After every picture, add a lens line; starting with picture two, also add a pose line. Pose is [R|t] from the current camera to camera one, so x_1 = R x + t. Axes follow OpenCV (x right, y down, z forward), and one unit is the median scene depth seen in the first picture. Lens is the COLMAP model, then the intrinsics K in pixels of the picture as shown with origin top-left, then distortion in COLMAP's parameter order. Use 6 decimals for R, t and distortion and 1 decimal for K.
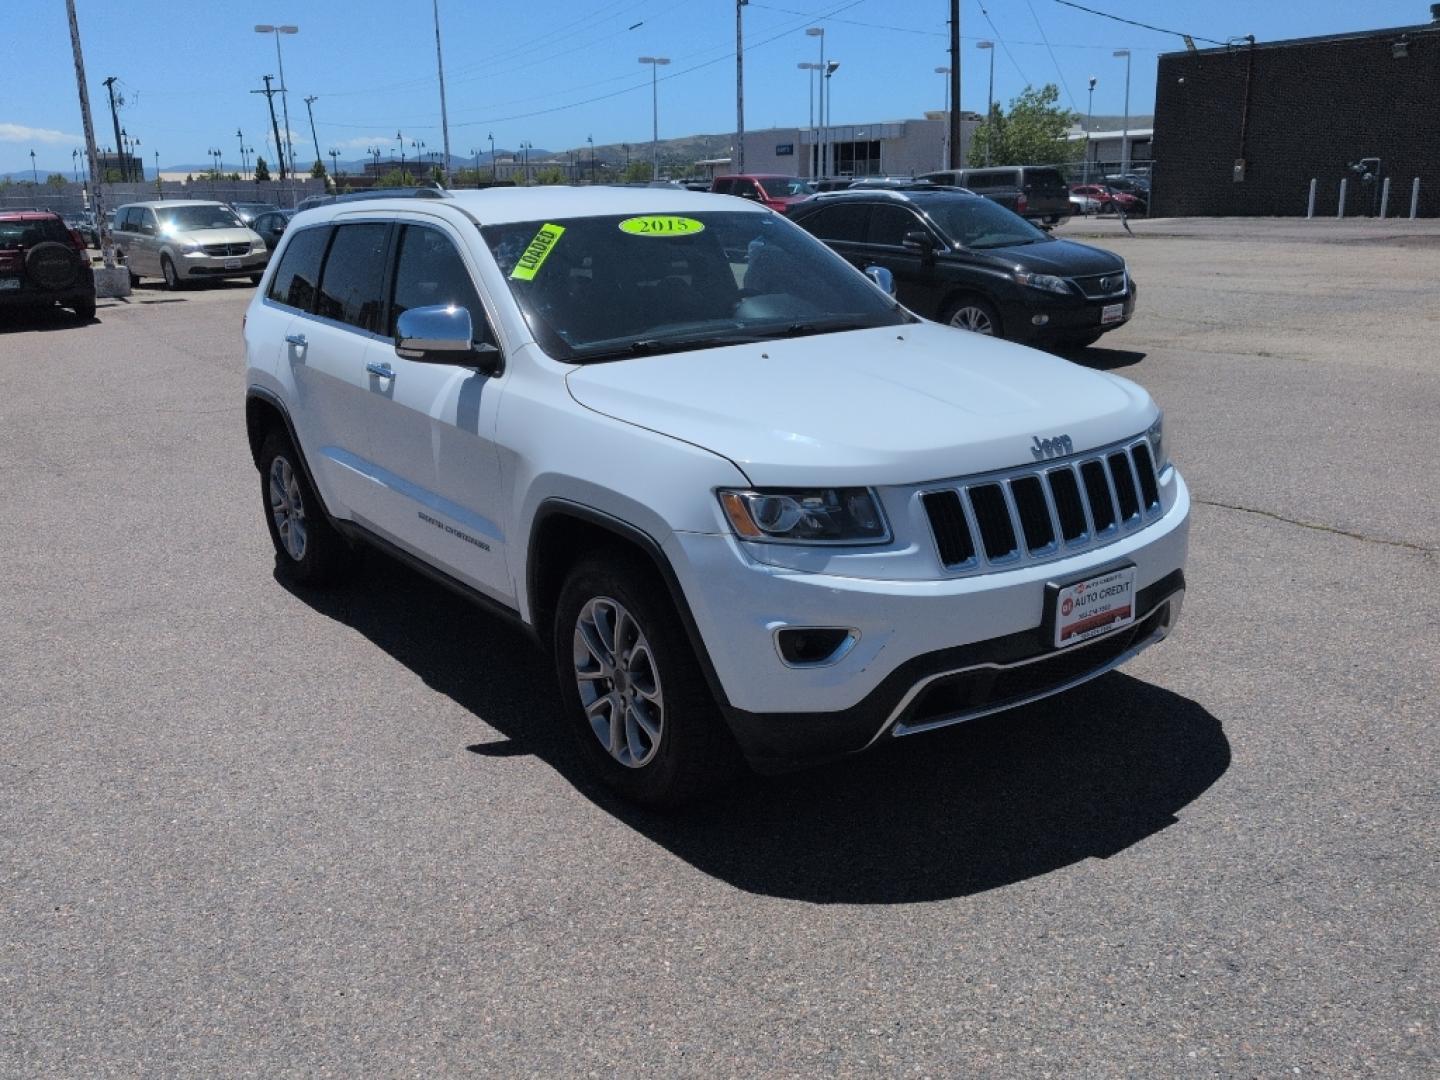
lens RADIAL K [[1222.9, 0, 718.4], [0, 1222.9, 536.9], [0, 0, 1]] dist [0.069963, -0.120715]
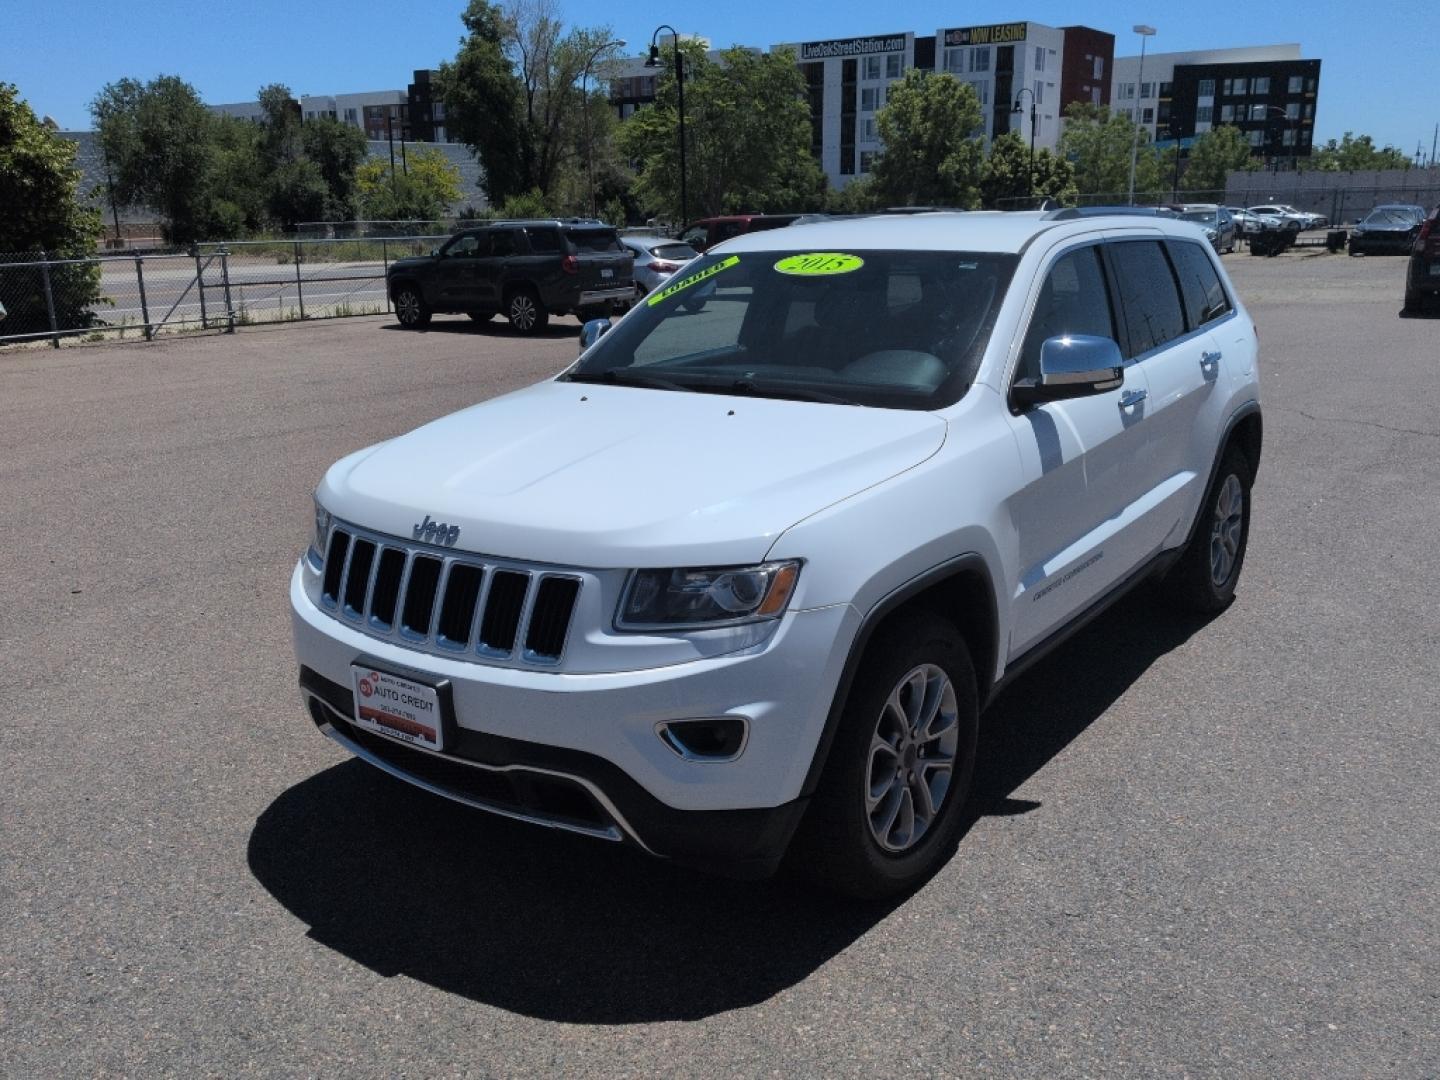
lens RADIAL K [[1222.9, 0, 714.2], [0, 1222.9, 538.4], [0, 0, 1]] dist [0.069963, -0.120715]
pose [[0.297419, 0.269428, -0.915942, 1.154836], [-0.247228, 0.948368, 0.198688, -0.297273], [0.922182, 0.167353, 0.348673, 0.850323]]
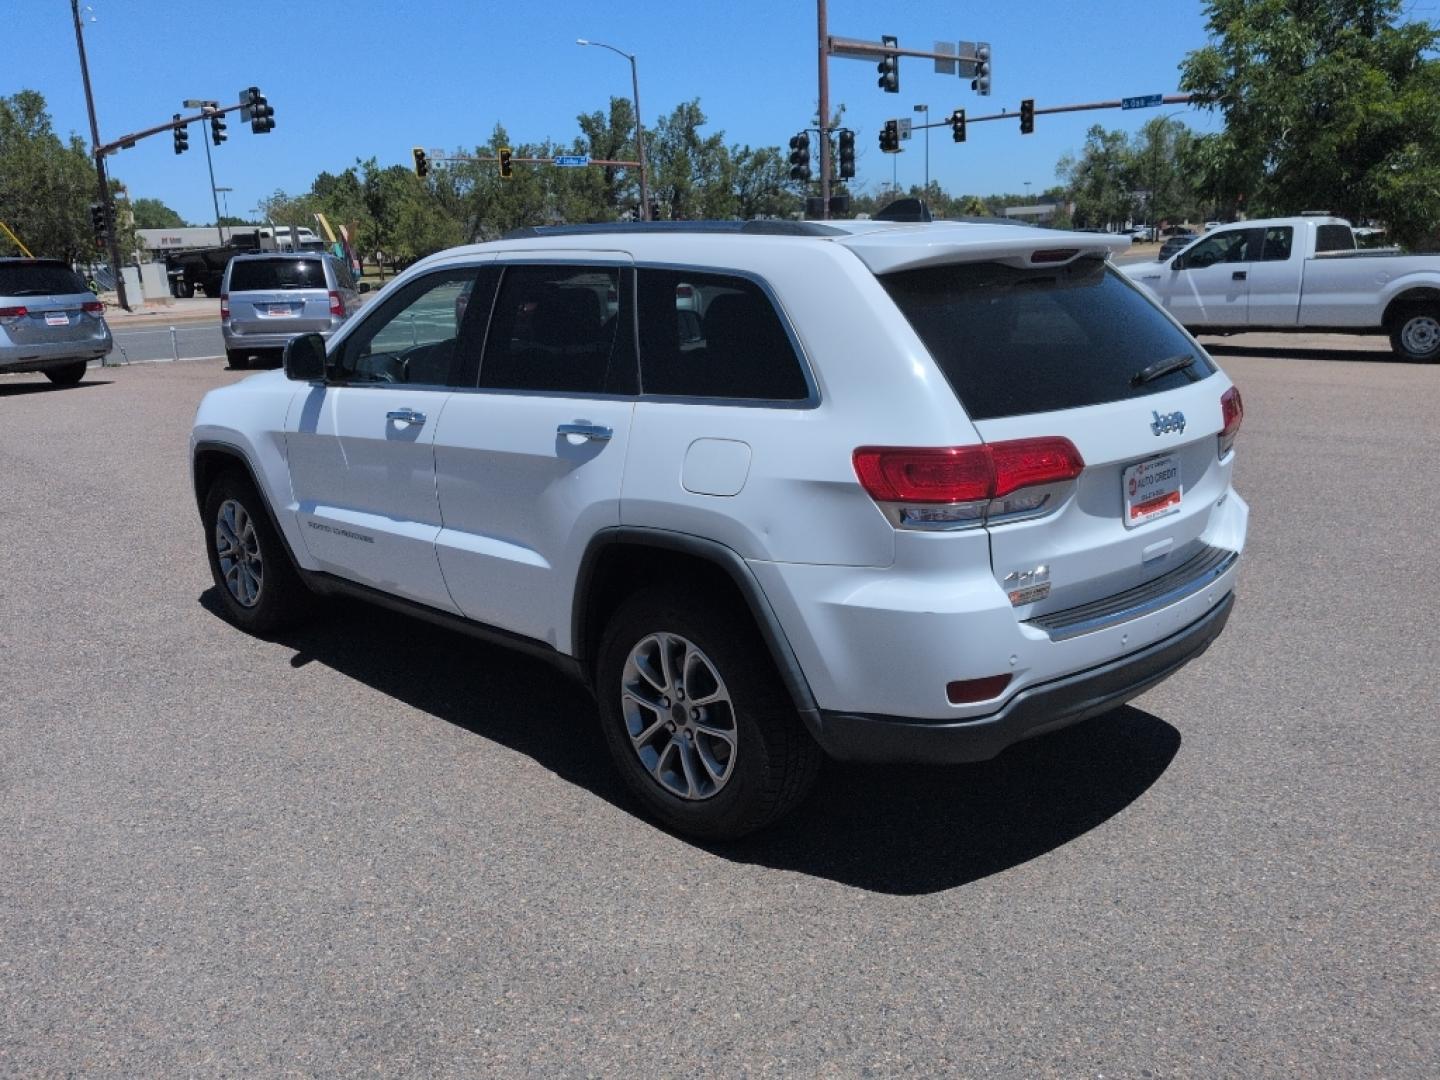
lens RADIAL K [[1222.9, 0, 726.0], [0, 1222.9, 543.7], [0, 0, 1]] dist [0.069963, -0.120715]
pose [[-0.986772, 0.097792, -0.129297, -0.070194], [0.021771, 0.870281, 0.492074, -0.799649], [0.160646, 0.482750, -0.860898, 2.896736]]
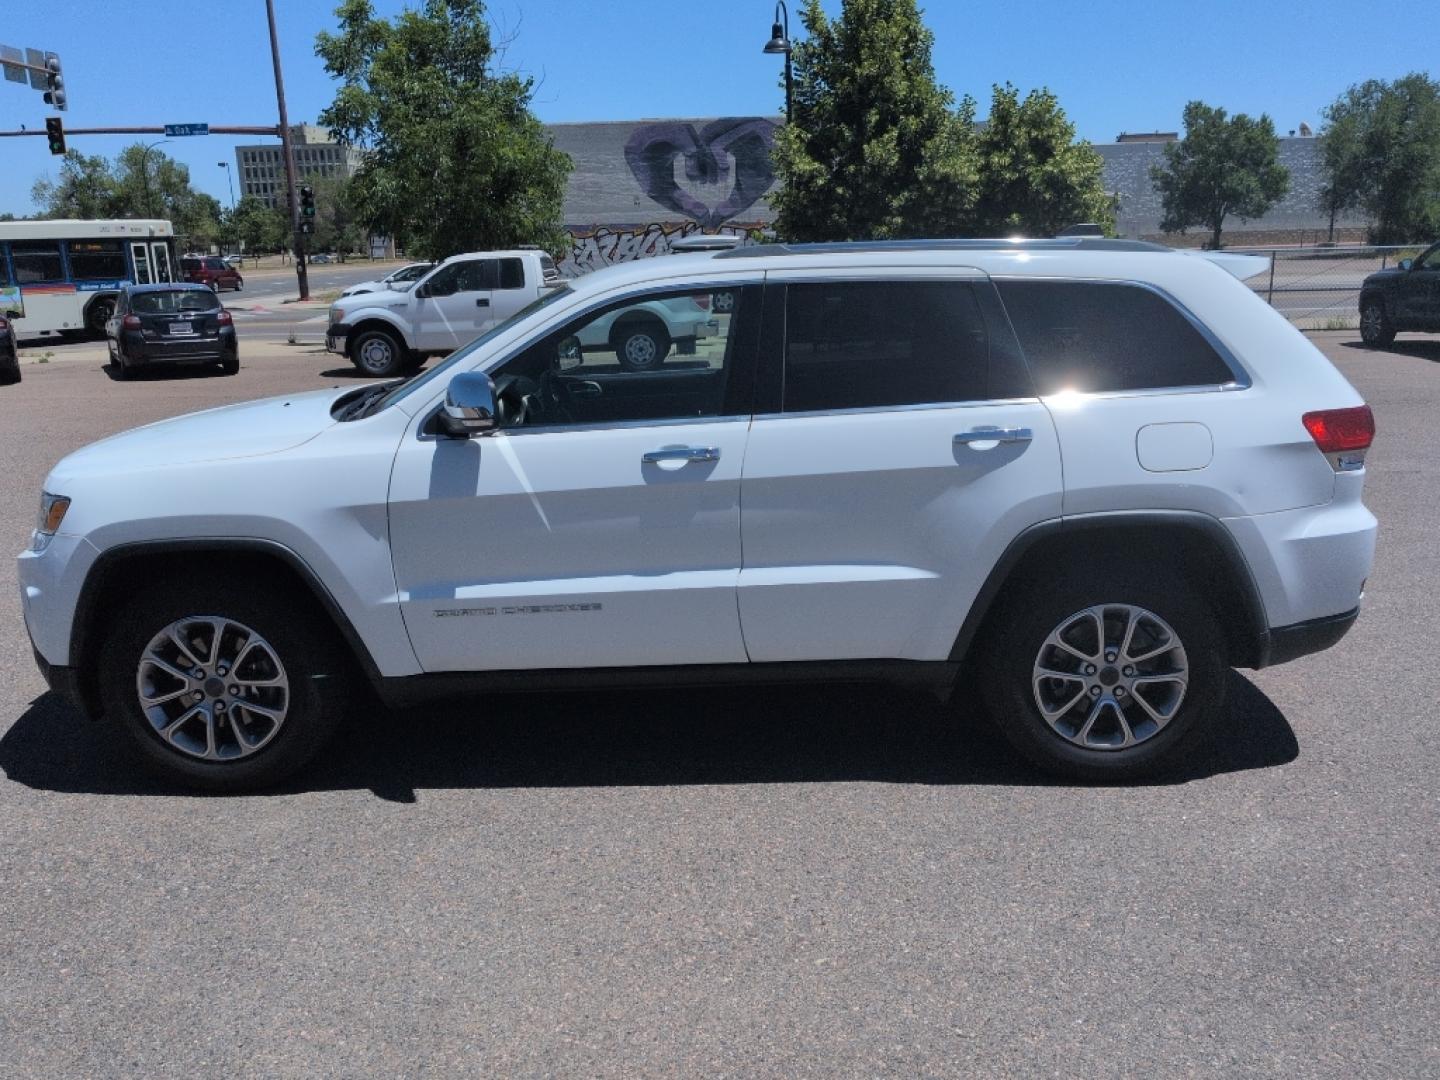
lens RADIAL K [[1222.9, 0, 722.1], [0, 1222.9, 548.3], [0, 0, 1]] dist [0.069963, -0.120715]
pose [[-0.588655, 0.238566, -0.772381, 0.963024], [-0.176024, 0.894708, 0.410503, -0.684922], [0.788987, 0.377602, -0.484681, 2.283189]]
